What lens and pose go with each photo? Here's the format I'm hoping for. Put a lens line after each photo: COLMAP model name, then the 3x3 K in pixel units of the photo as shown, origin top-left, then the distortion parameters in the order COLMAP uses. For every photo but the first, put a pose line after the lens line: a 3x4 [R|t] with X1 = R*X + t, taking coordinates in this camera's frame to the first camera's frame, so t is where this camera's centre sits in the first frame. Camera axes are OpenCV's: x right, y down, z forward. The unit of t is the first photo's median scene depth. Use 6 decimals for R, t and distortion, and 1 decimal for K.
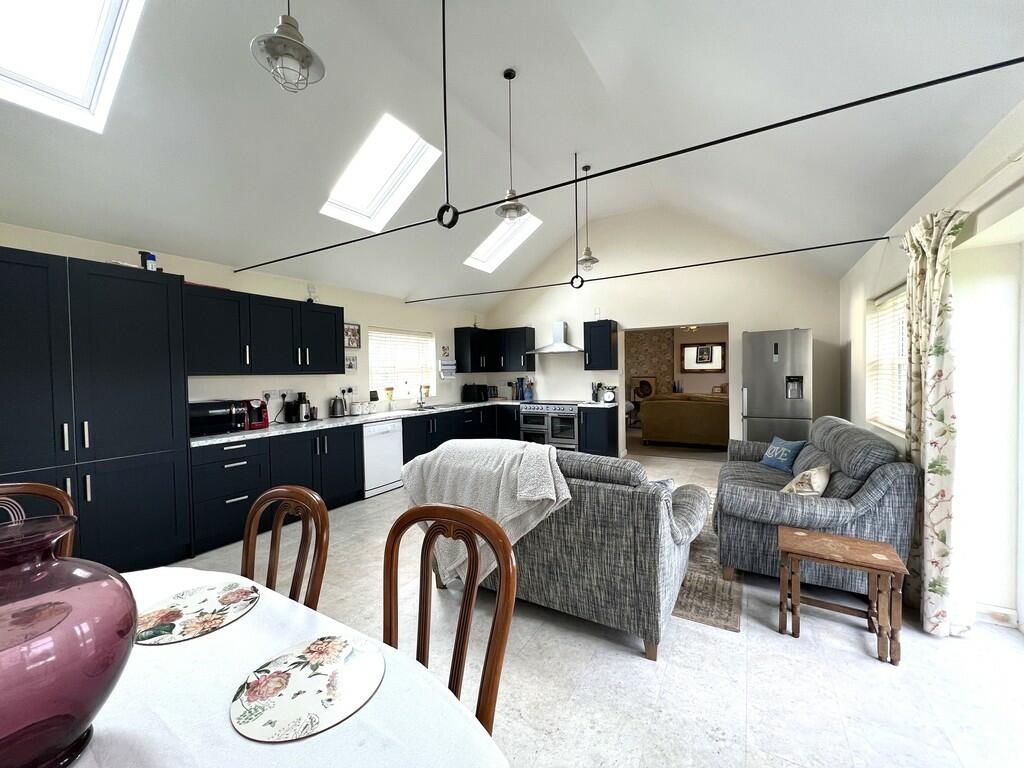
lens RADIAL K [[411.9, 0, 513.7], [0, 411.9, 383.8], [0, 0, 1]] dist [-0.002892, 0.000851]
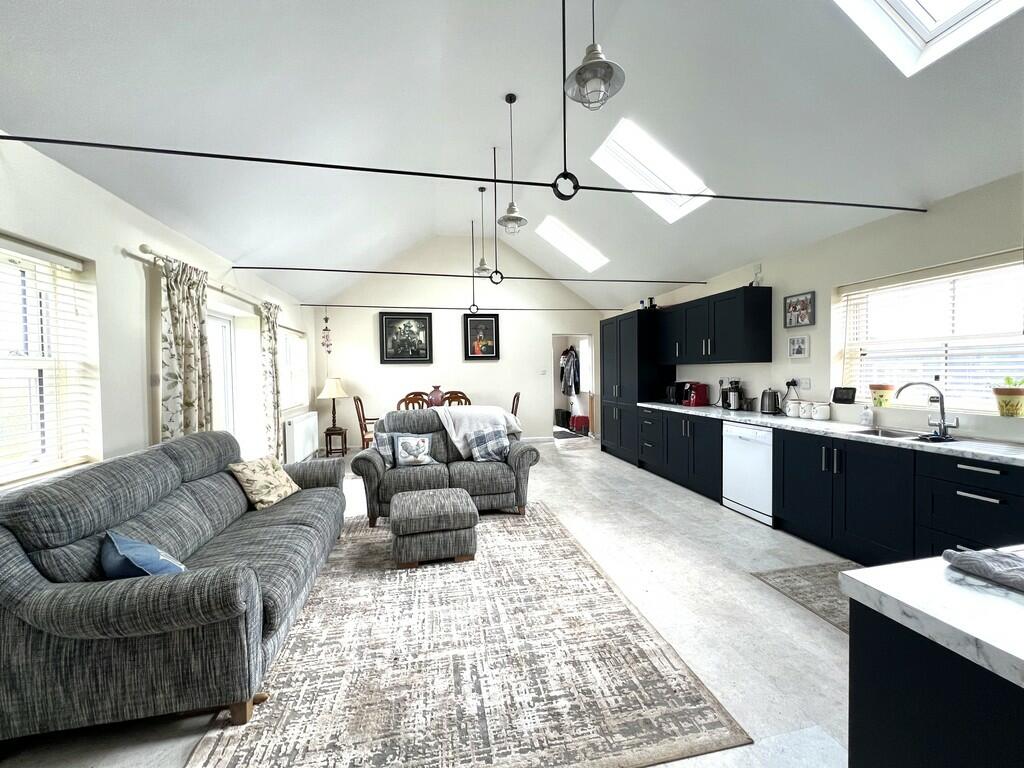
lens RADIAL K [[411.9, 0, 513.6], [0, 411.9, 380.7], [0, 0, 1]] dist [-0.002892, 0.000851]
pose [[-0.746527, 0.051354, -0.663371, 0.501007], [0.014652, 0.998044, 0.060774, -0.043116], [0.665194, 0.035650, -0.745819, 1.238151]]
